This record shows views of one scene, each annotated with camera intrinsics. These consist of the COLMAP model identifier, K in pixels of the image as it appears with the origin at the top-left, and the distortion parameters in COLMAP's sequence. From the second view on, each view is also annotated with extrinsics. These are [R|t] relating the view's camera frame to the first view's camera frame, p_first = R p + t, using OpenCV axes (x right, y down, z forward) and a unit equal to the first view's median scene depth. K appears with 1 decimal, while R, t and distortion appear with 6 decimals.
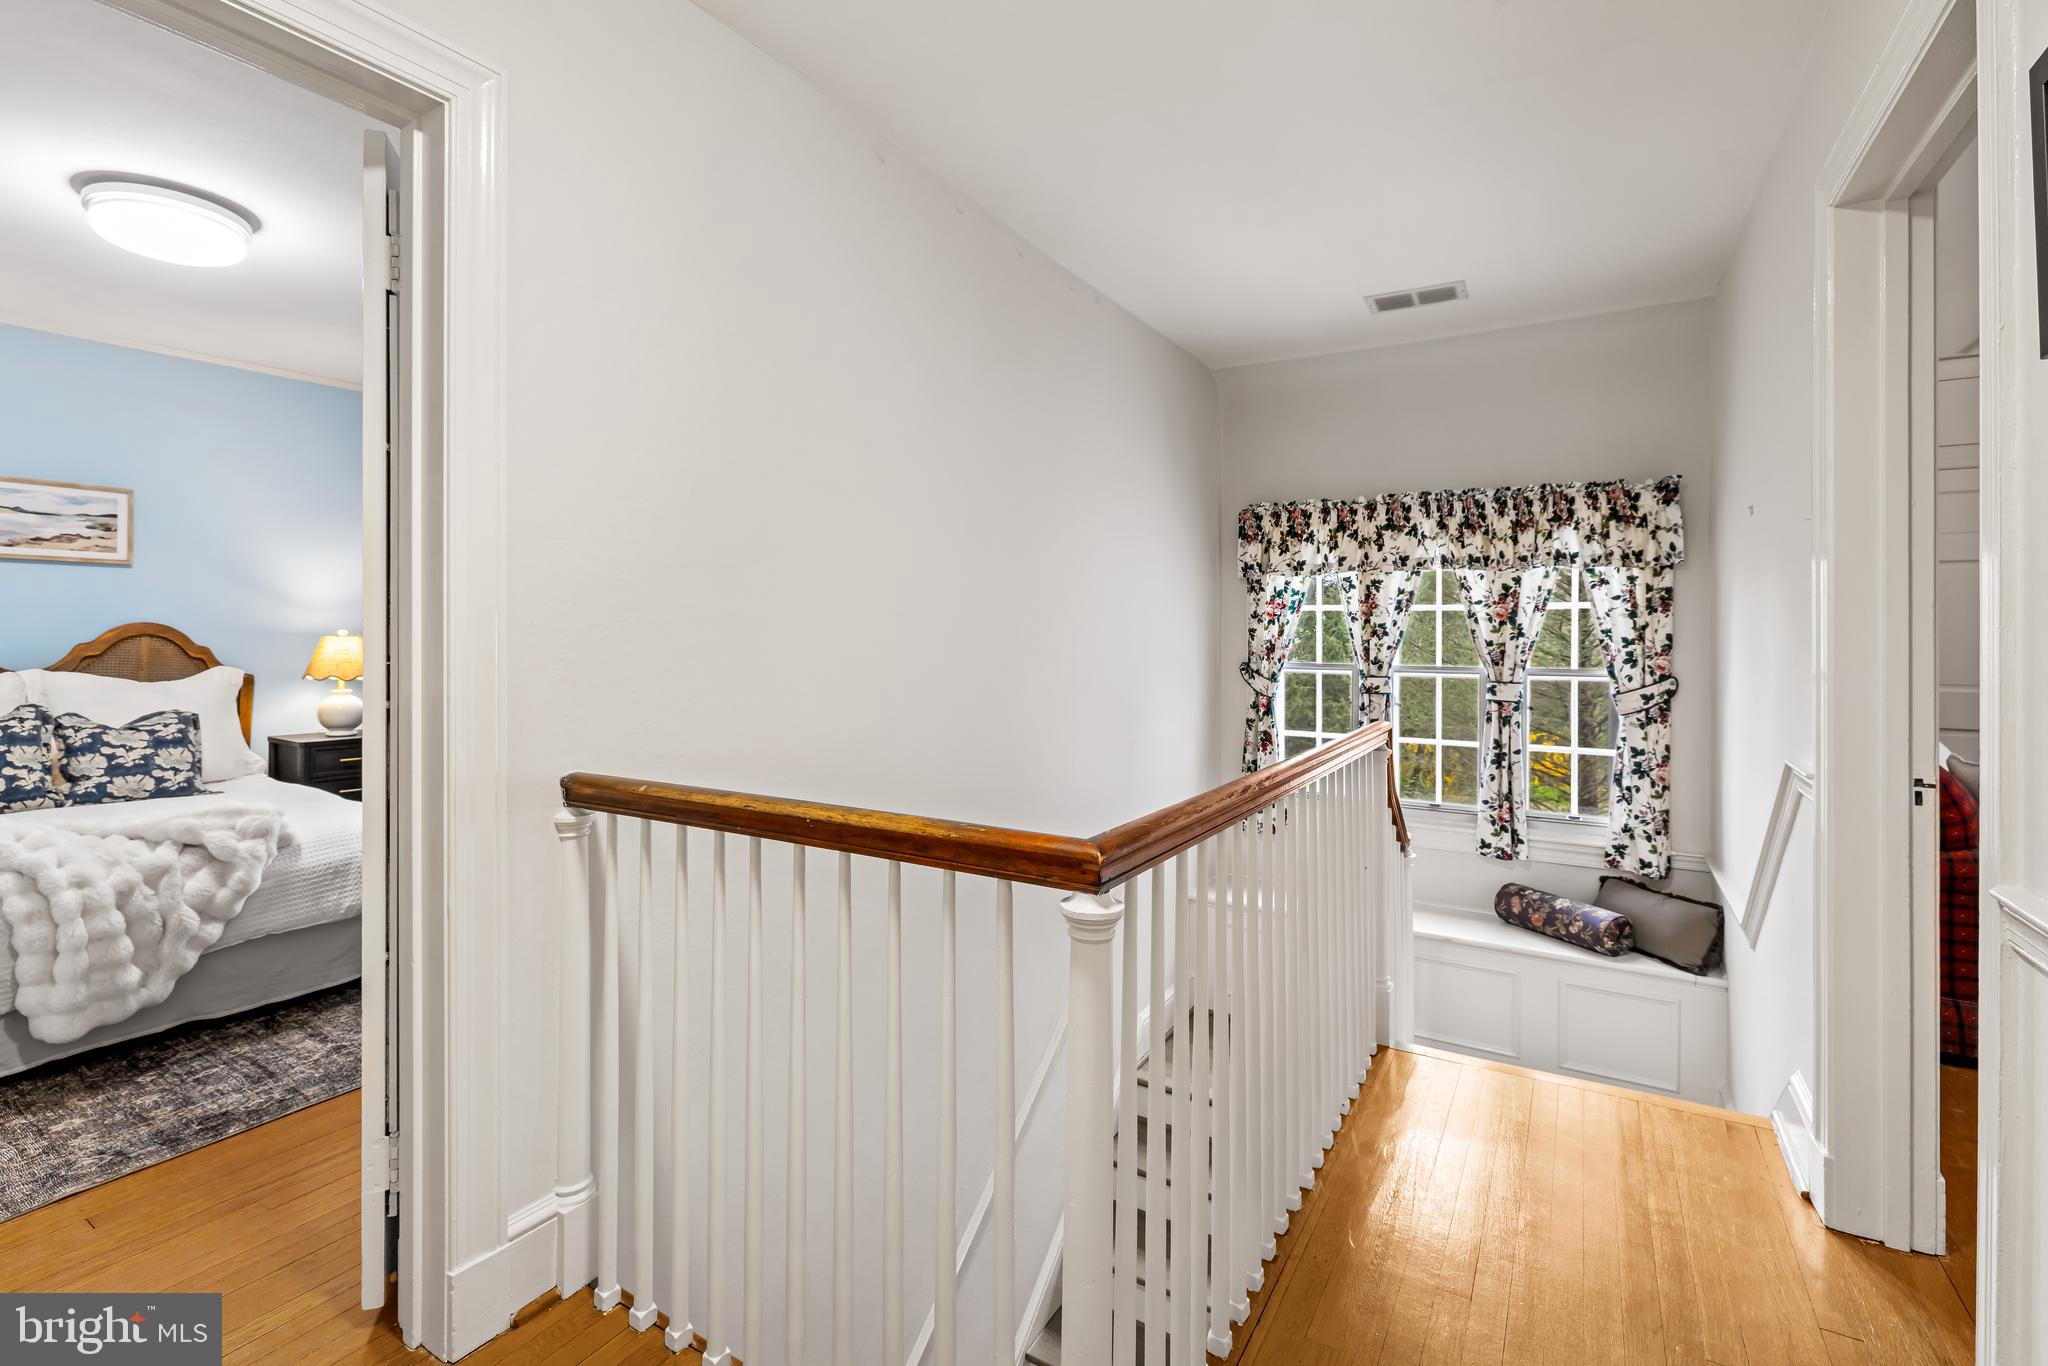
lens RADIAL K [[901.4, 0, 1015.8], [0, 901.4, 661.4], [0, 0, 1]] dist [-0.001768, -0.000116]
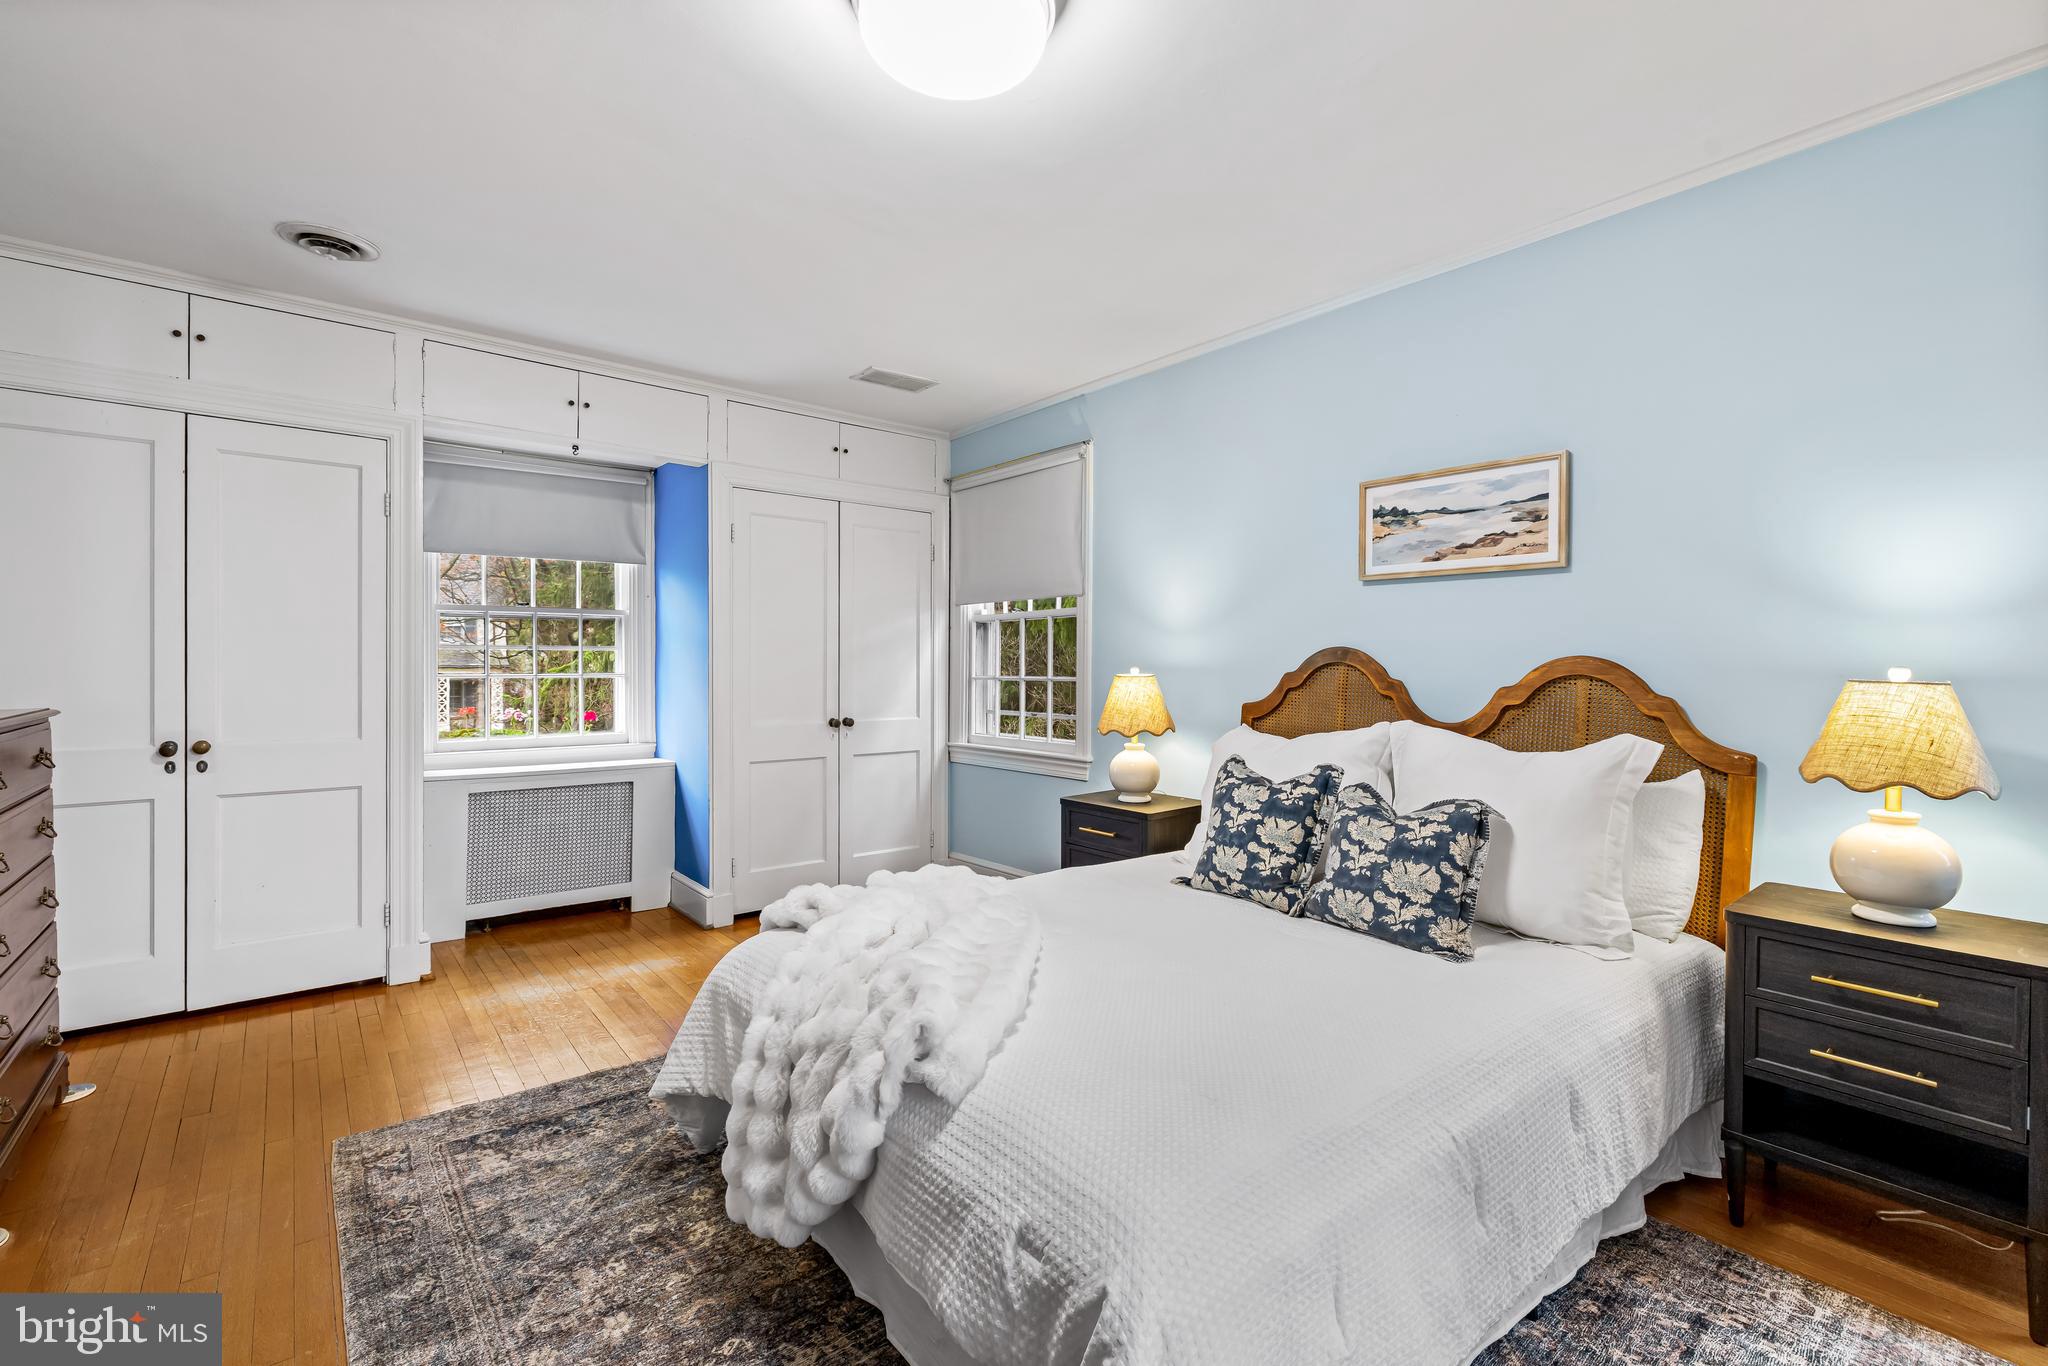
lens RADIAL K [[901.4, 0, 1015.8], [0, 901.4, 661.4], [0, 0, 1]] dist [-0.001768, -0.000116]
pose [[-0.324779, -0.005221, -0.945776, -0.261875], [-0.033533, 0.999420, 0.005999, -0.032680], [0.945195, 0.033663, -0.324765, 0.901350]]
